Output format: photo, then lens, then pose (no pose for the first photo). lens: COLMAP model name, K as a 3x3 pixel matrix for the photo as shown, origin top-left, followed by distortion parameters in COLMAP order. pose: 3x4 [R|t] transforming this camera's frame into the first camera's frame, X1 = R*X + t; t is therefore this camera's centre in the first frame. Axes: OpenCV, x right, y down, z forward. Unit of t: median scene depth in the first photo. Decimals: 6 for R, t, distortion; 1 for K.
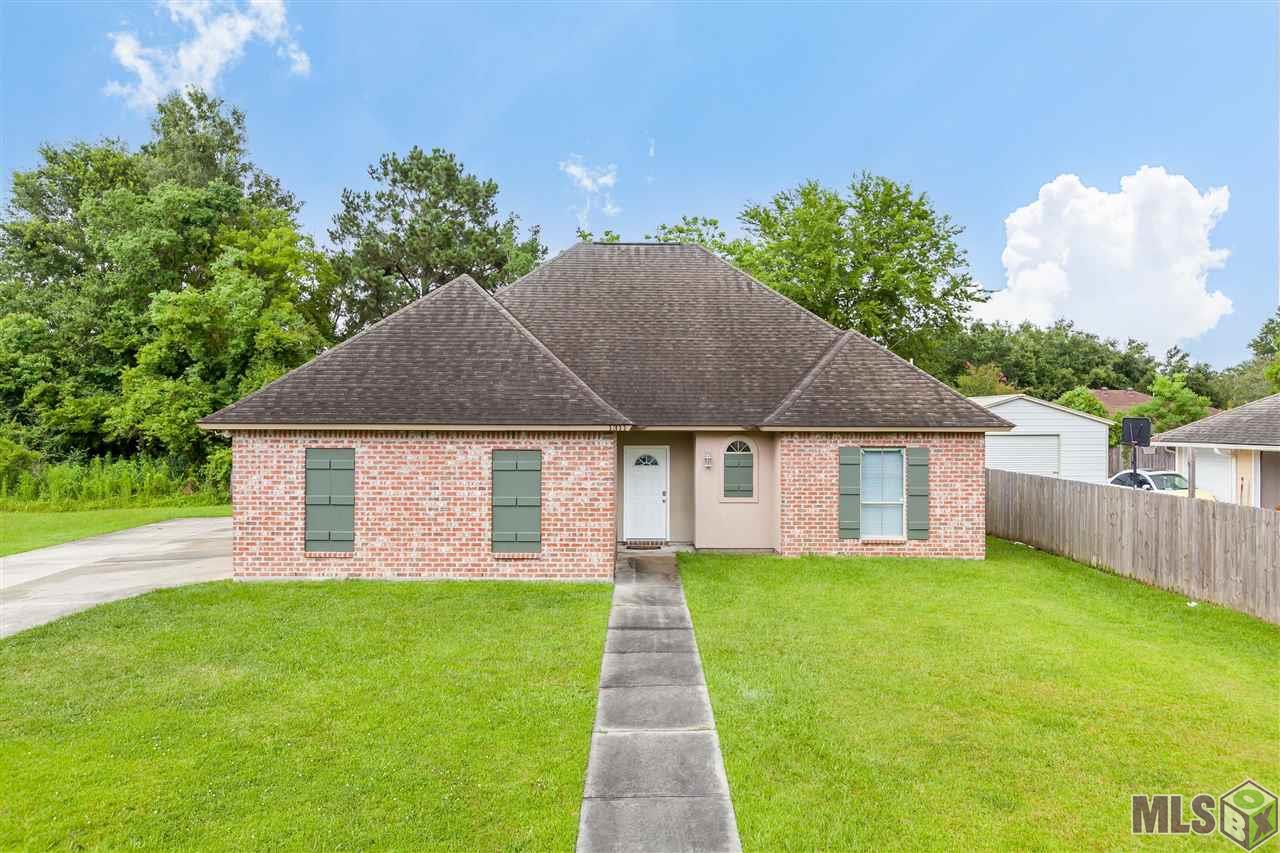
lens RADIAL K [[891.7, 0, 640.0], [0, 891.7, 426.5], [0, 0, 1]] dist [-0.000126, -0.004017]
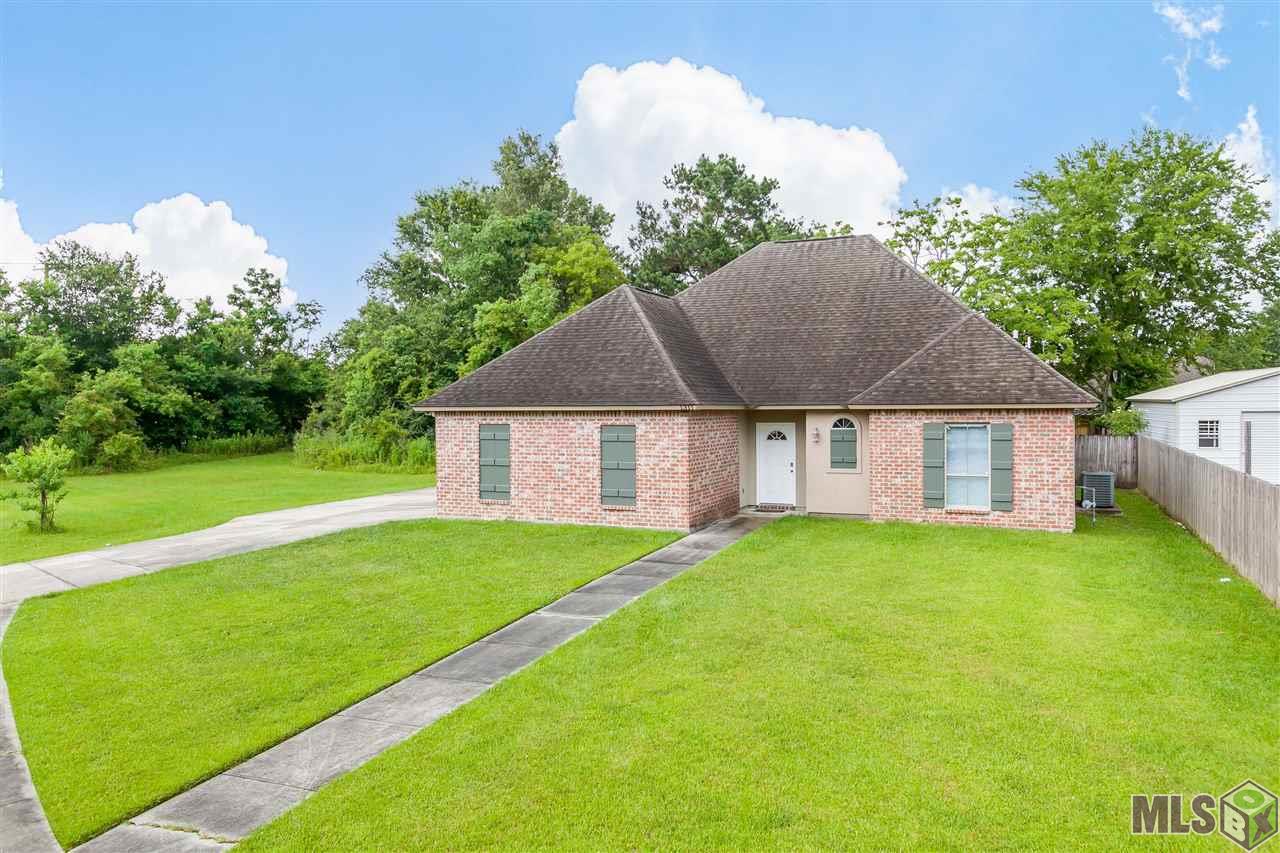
lens RADIAL K [[891.7, 0, 640.0], [0, 891.7, 426.5], [0, 0, 1]] dist [-0.000126, -0.004017]
pose [[0.913478, -0.000587, -0.406888, 0.348612], [0.009103, 0.999778, 0.018995, 0.003313], [0.406786, -0.021055, 0.913281, -0.133103]]
